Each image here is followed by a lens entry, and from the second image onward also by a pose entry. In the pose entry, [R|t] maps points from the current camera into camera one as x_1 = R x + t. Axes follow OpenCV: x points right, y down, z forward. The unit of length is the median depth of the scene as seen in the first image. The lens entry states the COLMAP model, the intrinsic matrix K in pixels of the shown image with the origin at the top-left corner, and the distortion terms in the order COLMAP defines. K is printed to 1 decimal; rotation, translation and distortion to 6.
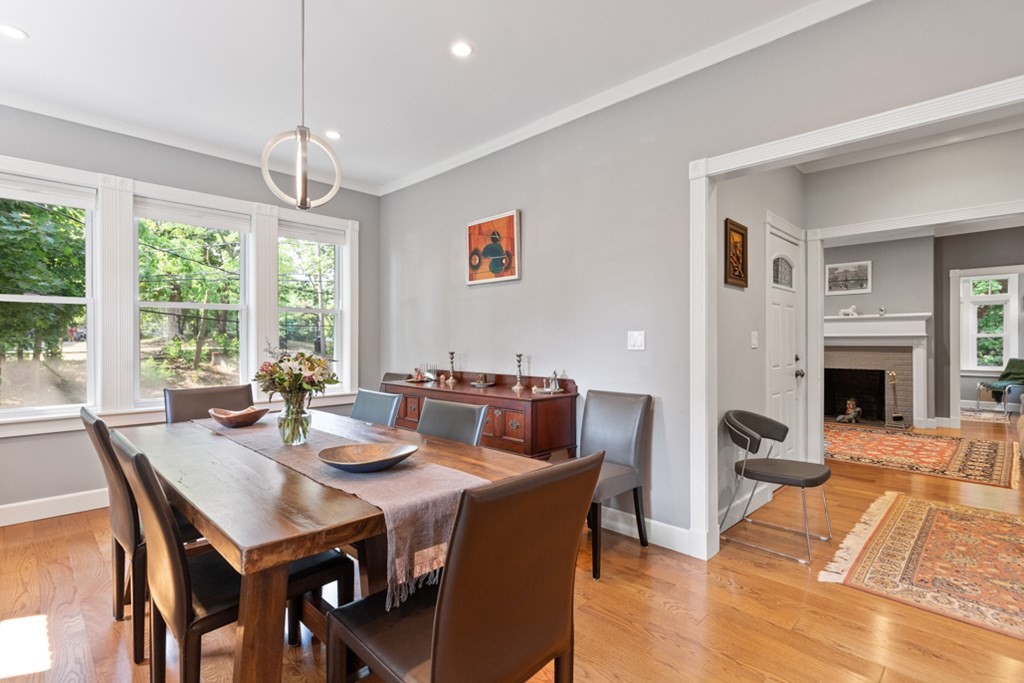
lens RADIAL K [[482.6, 0, 528.0], [0, 482.6, 342.1], [0, 0, 1]] dist [0.009298, -0.001279]
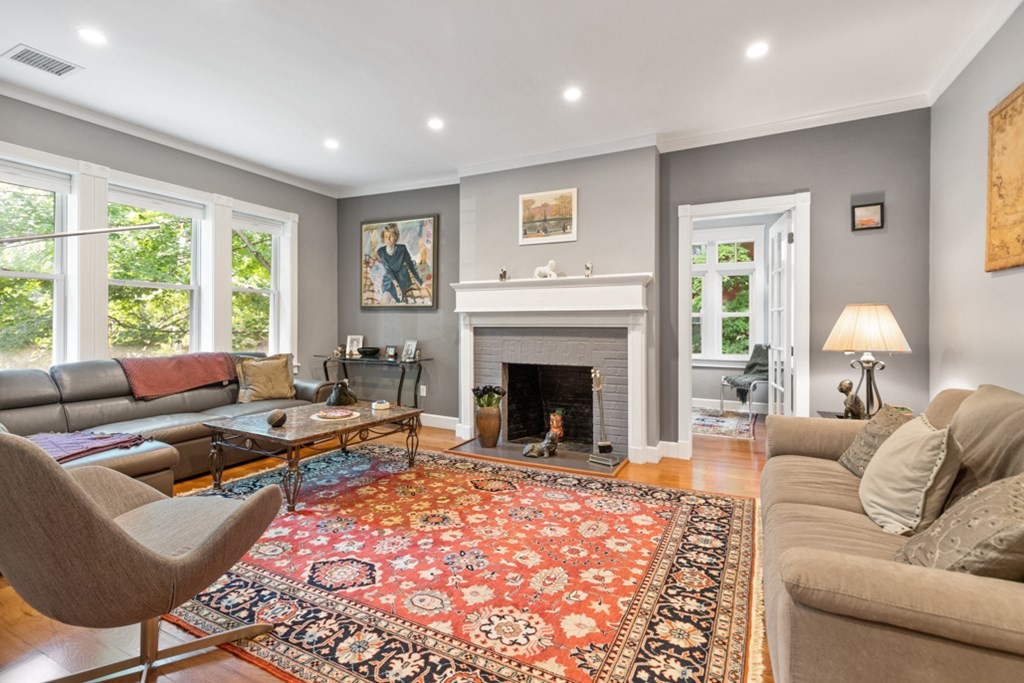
lens RADIAL K [[482.6, 0, 510.5], [0, 482.6, 321.6], [0, 0, 1]] dist [0.009298, -0.001279]
pose [[0.952321, 0.005930, 0.305042, 0.469357], [-0.003820, 0.999964, -0.007511, 0.006479], [-0.305075, 0.005988, 0.952309, 0.470590]]
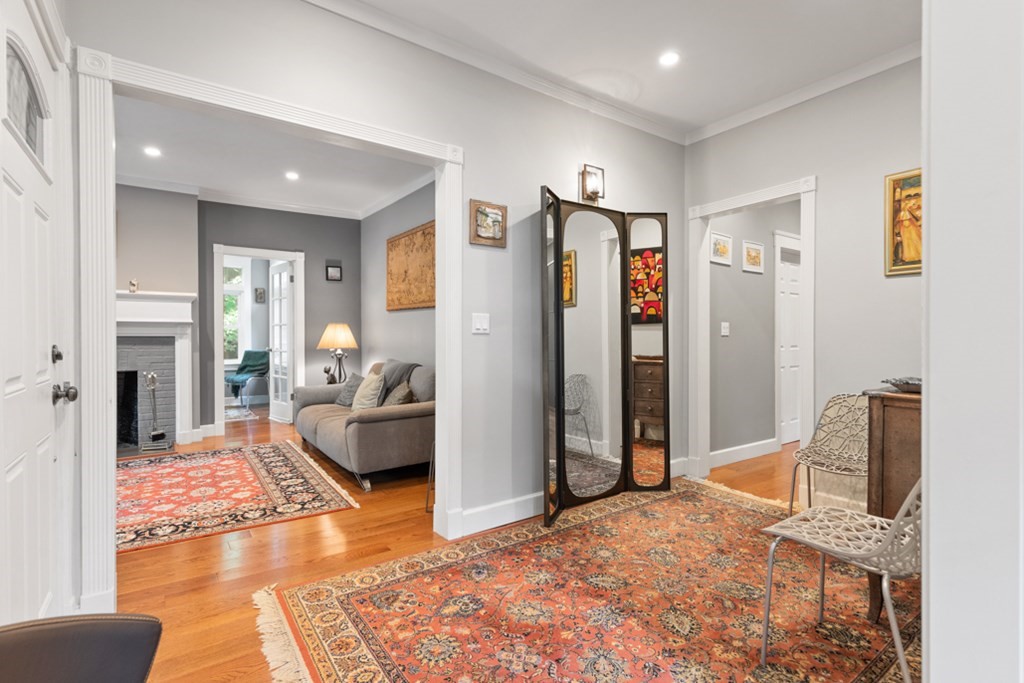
lens RADIAL K [[482.6, 0, 506.8], [0, 482.6, 339.3], [0, 0, 1]] dist [0.009298, -0.001279]
pose [[0.181918, 0.000493, 0.983314, 0.149323], [0.000539, 1.000000, -0.000601, 0.013731], [-0.983314, 0.000639, 0.181917, 0.358821]]
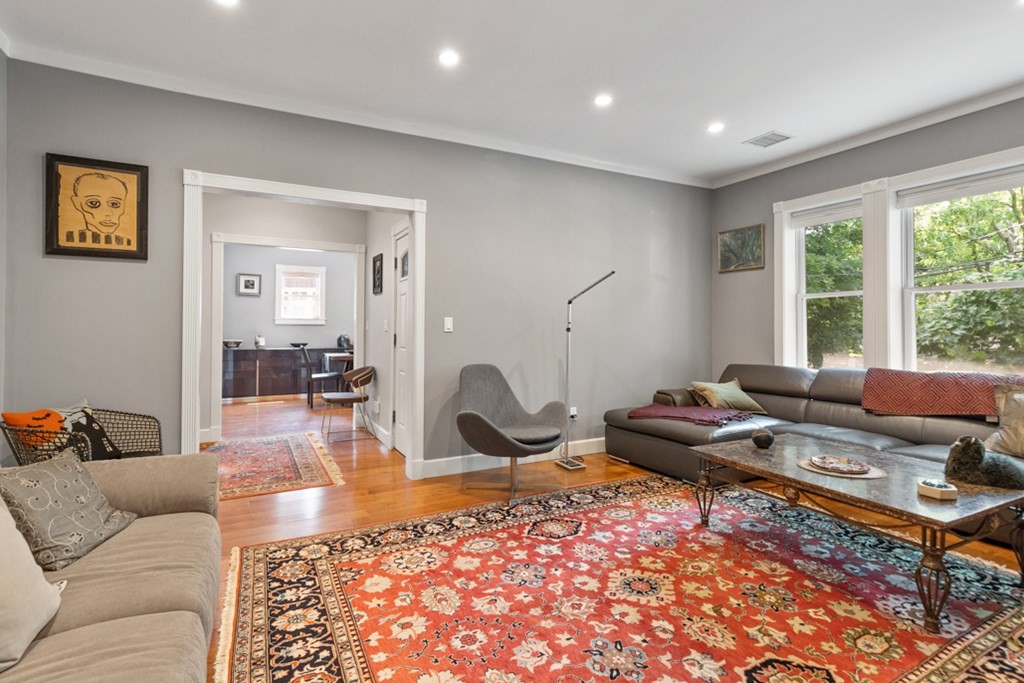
lens RADIAL K [[482.6, 0, 489.3], [0, 482.6, 322.7], [0, 0, 1]] dist [0.009298, -0.001279]
pose [[-0.323033, -0.014845, -0.946271, 0.871859], [-0.003519, 0.999889, -0.014485, 0.003016], [0.946381, -0.001349, -0.323050, 0.891357]]
